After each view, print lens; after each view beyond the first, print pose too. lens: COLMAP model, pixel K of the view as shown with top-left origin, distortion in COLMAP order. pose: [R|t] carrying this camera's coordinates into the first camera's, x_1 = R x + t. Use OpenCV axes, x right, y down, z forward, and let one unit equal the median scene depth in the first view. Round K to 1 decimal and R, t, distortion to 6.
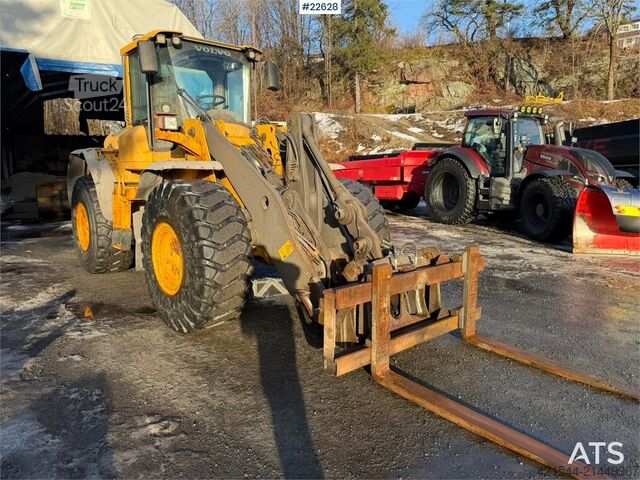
lens RADIAL K [[456.6, 0, 311.9], [0, 456.6, 239.5], [0, 0, 1]] dist [0.029496, -0.035175]
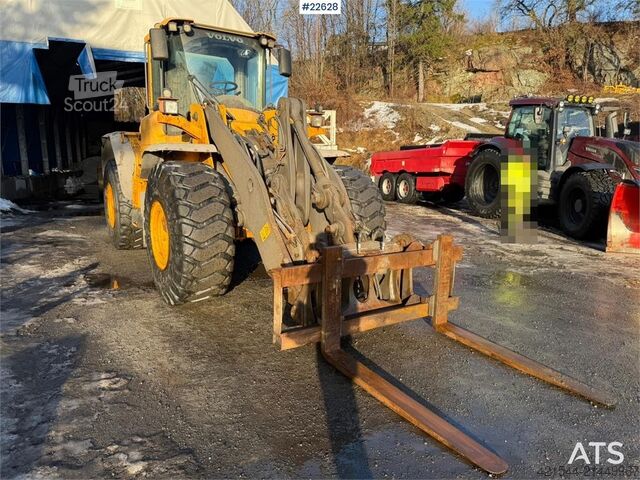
lens RADIAL K [[457.1, 0, 319.0], [0, 457.1, 247.3], [0, 0, 1]] dist [0.005012, -0.006506]
pose [[0.991378, 0.044497, -0.123249, 0.135235], [-0.039923, 0.998428, 0.039338, 0.009564], [0.124806, -0.034078, 0.991596, -0.008871]]
